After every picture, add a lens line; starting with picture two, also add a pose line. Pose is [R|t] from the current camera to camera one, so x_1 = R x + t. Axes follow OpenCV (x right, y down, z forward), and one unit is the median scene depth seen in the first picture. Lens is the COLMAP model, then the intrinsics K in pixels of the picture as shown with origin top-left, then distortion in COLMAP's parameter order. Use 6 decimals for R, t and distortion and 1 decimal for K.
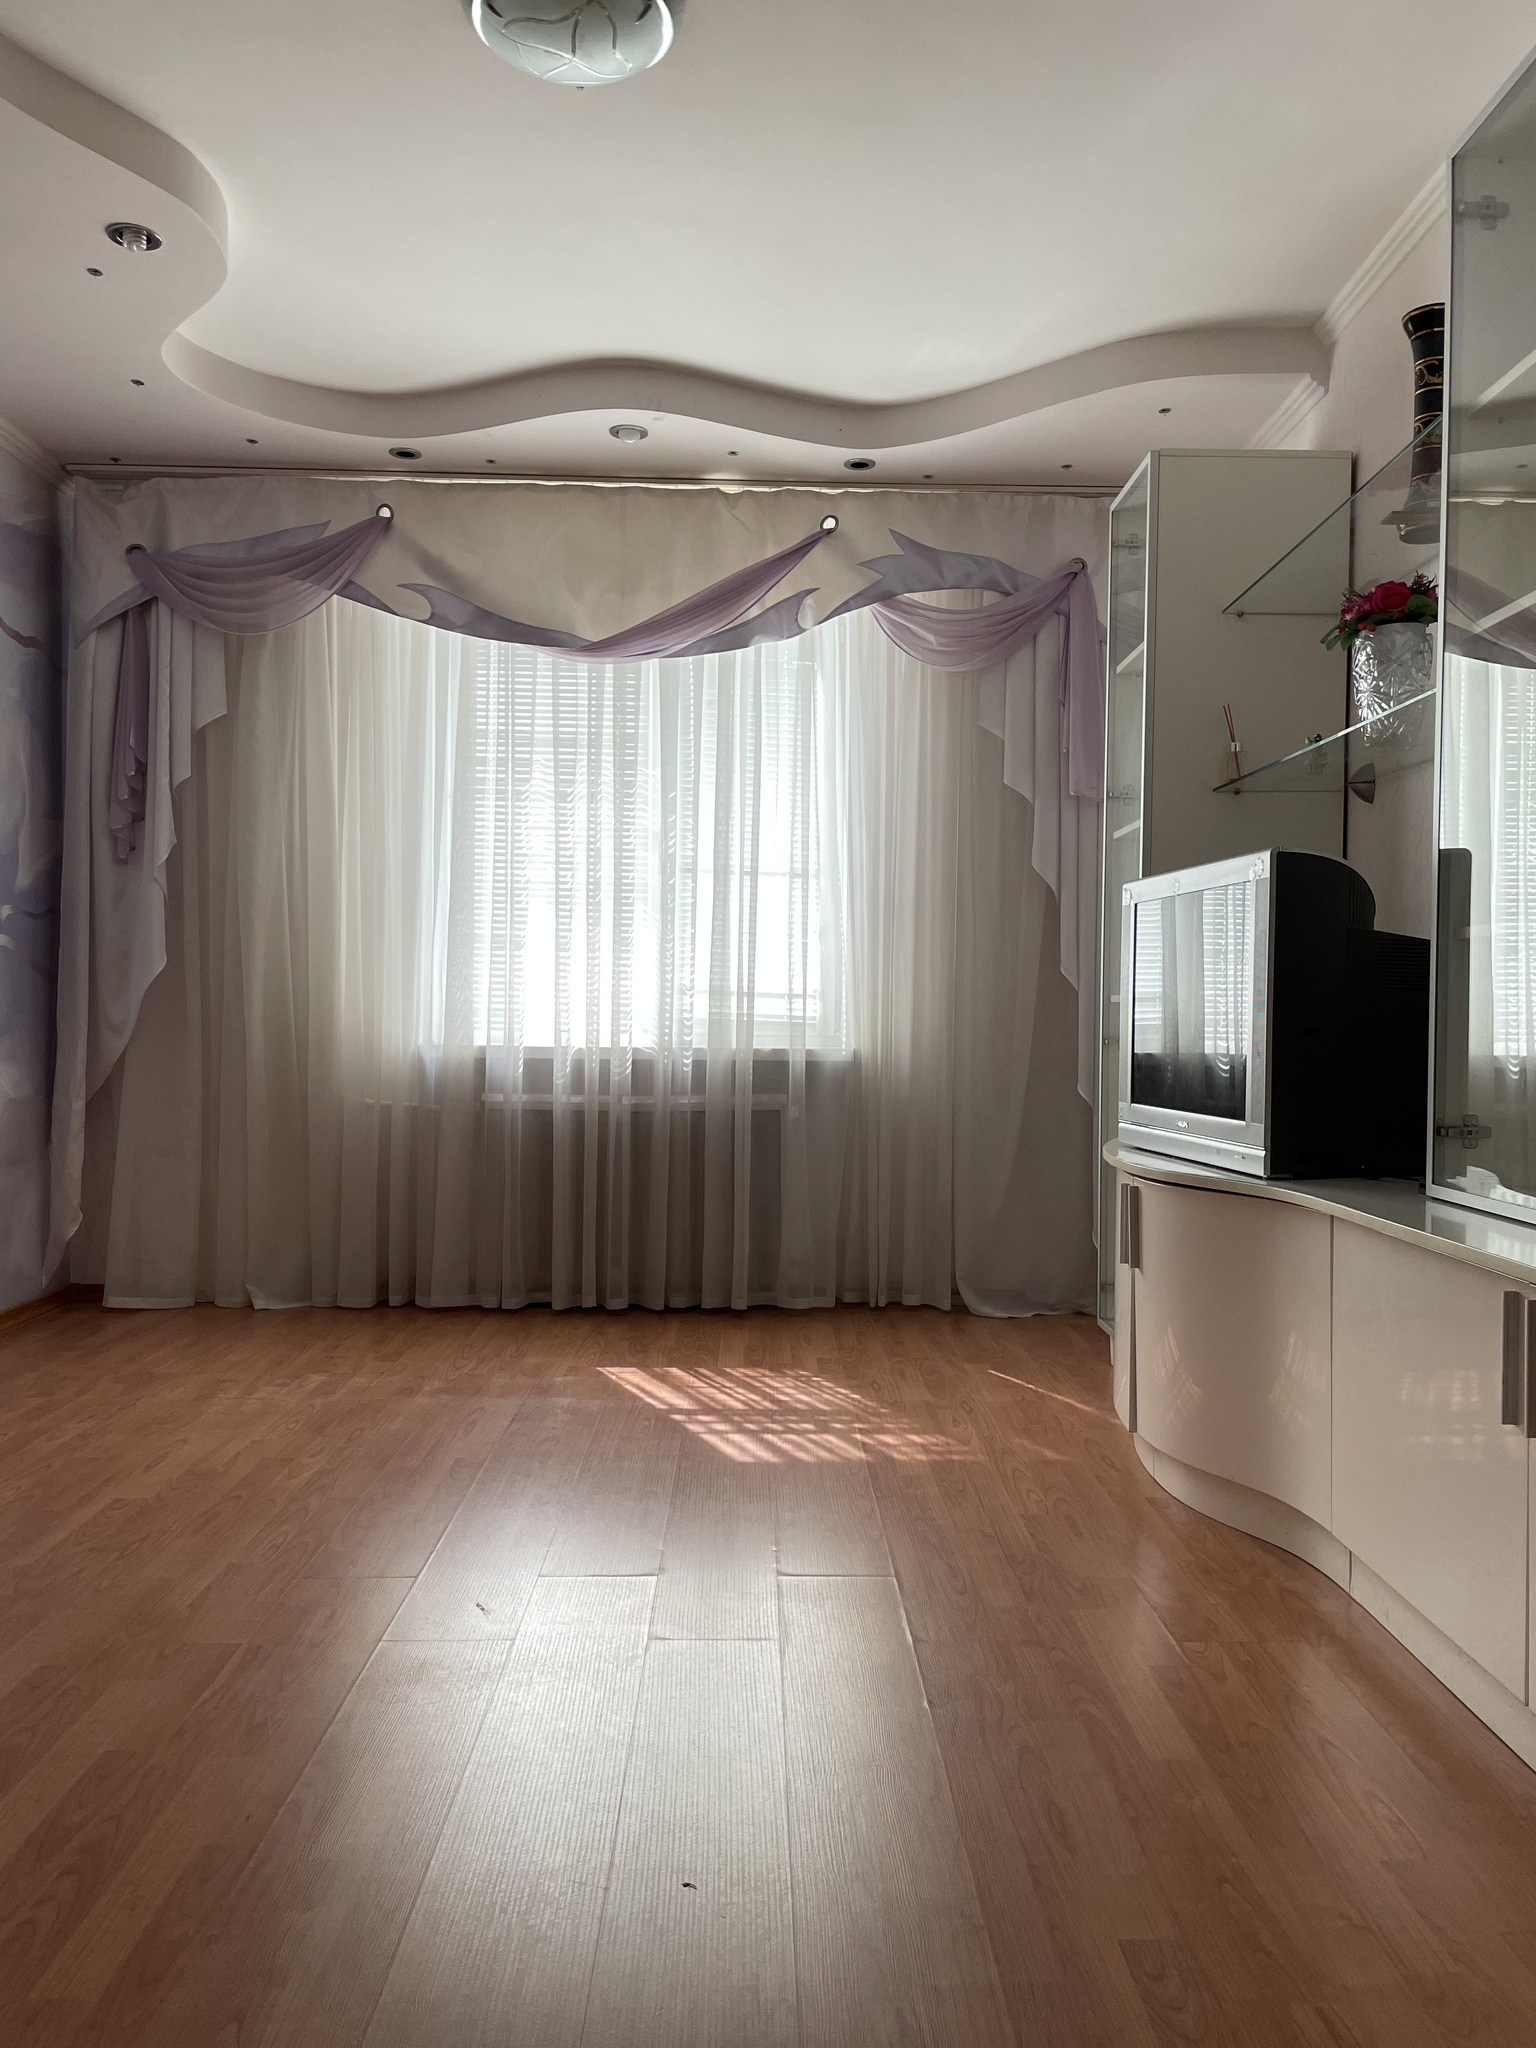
lens RADIAL K [[1529.0, 0, 776.0], [0, 1529.0, 1023.7], [0, 0, 1]] dist [0.096056, -0.129649]
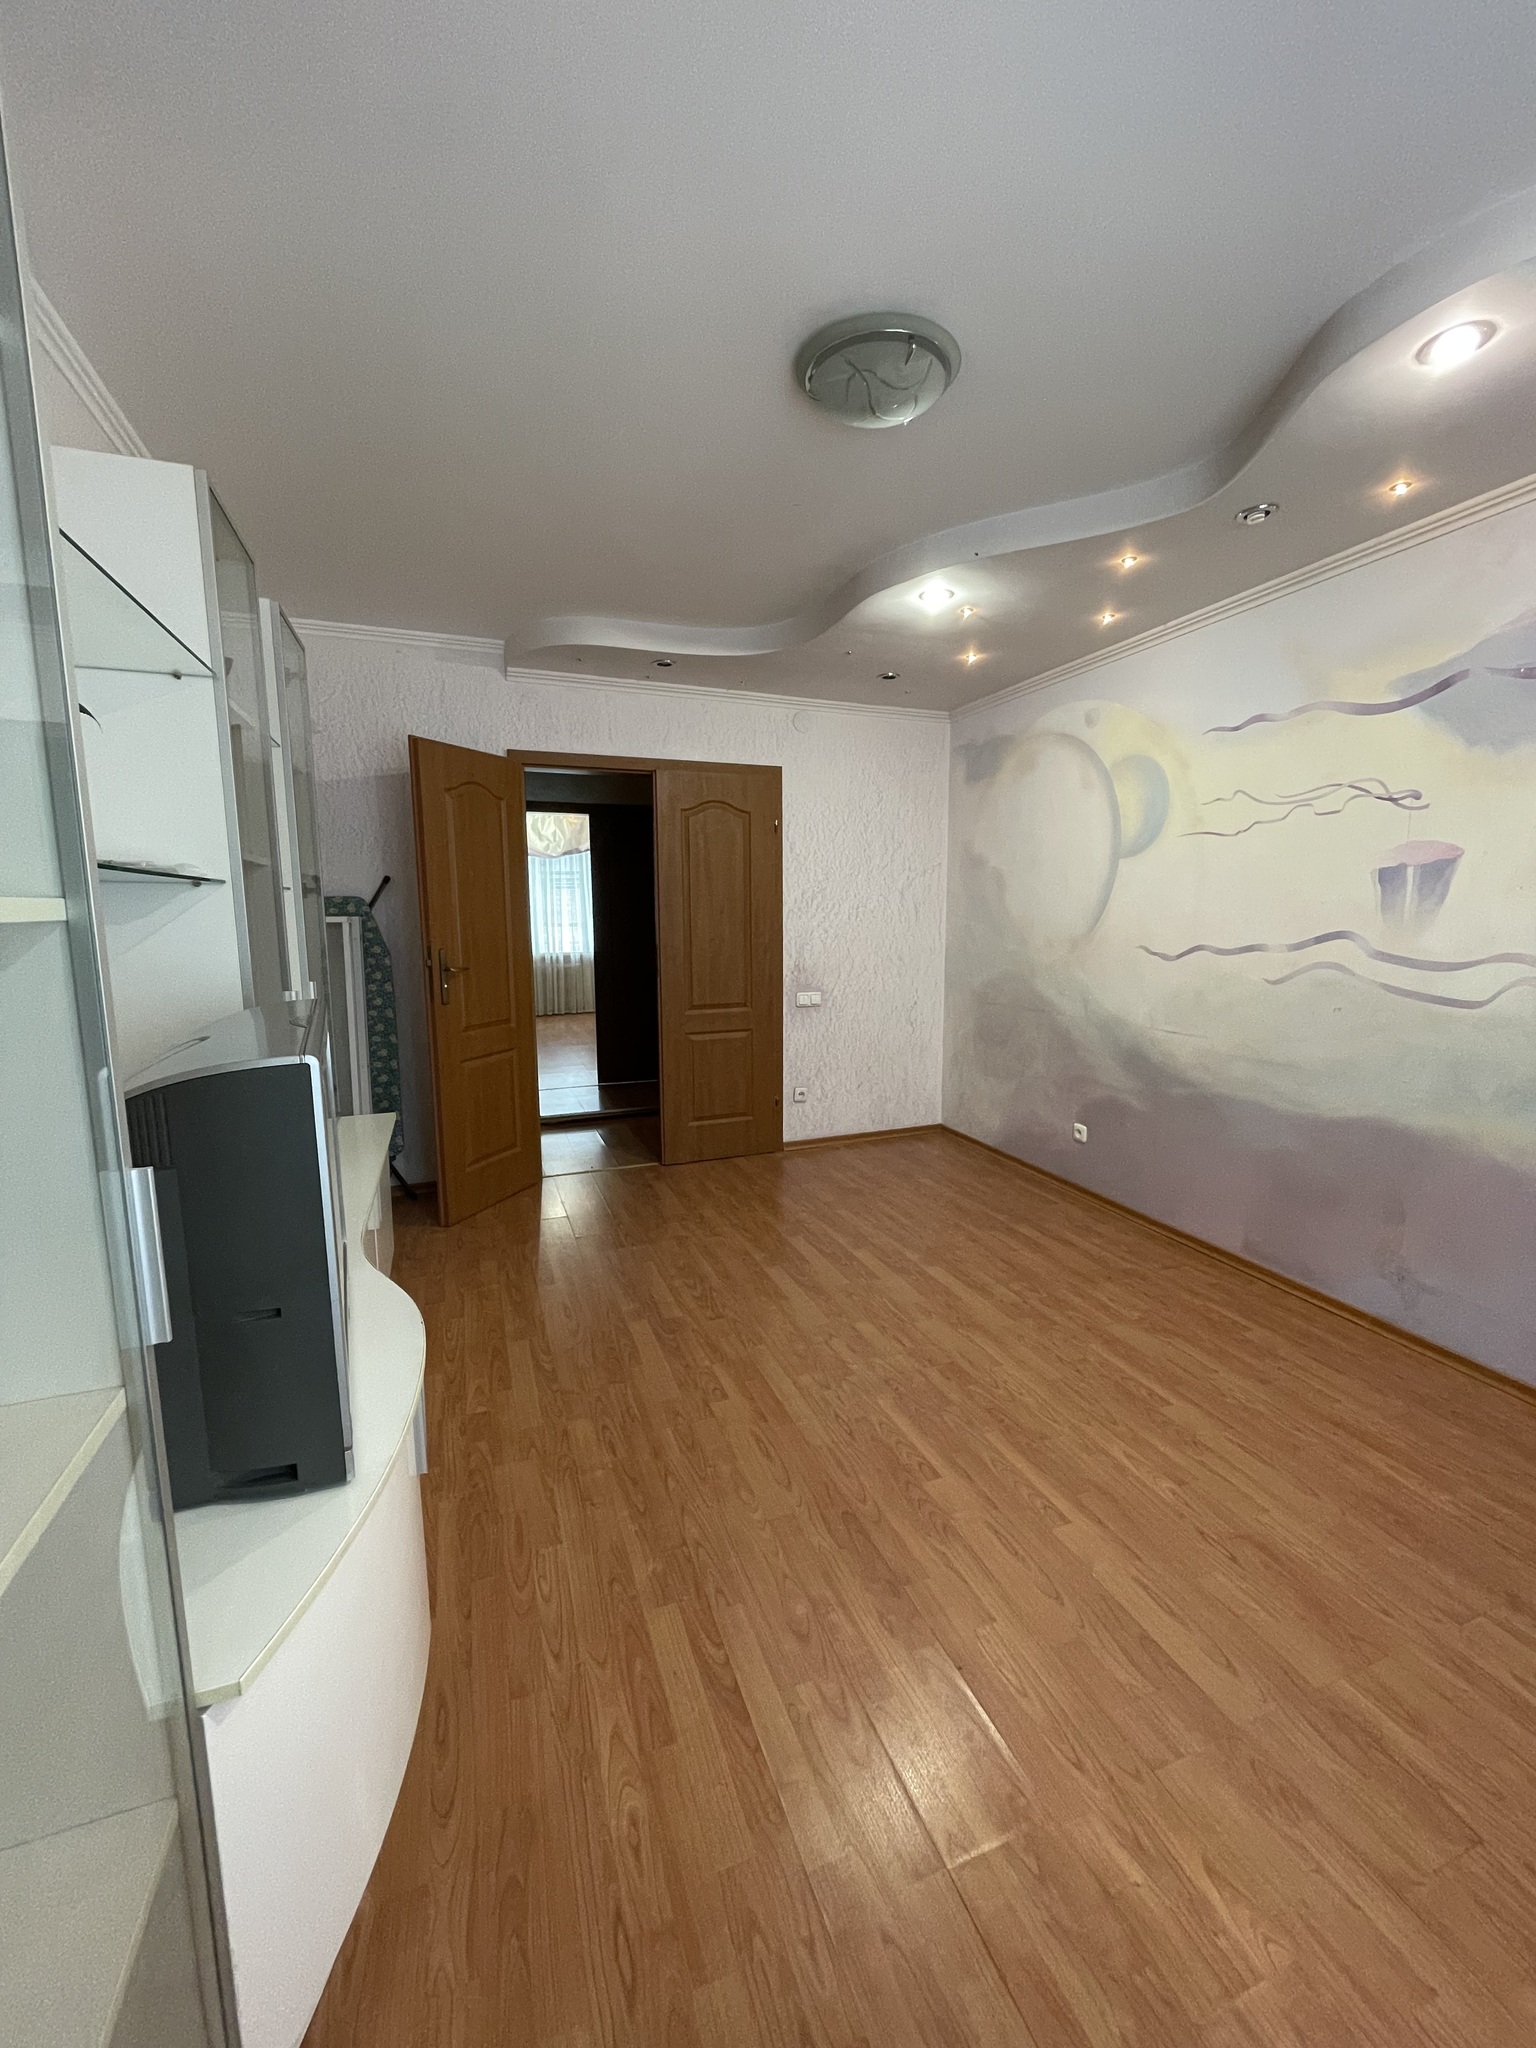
lens RADIAL K [[825.8, 0, 769.5], [0, 825.8, 1026.3], [0, 0, 1]] dist [0.000112, -0.000300]
pose [[-0.939959, 0.040532, -0.338873, 0.126177], [-0.011825, 0.988459, 0.151029, -0.108980], [0.341084, 0.145968, -0.928631, 0.969166]]
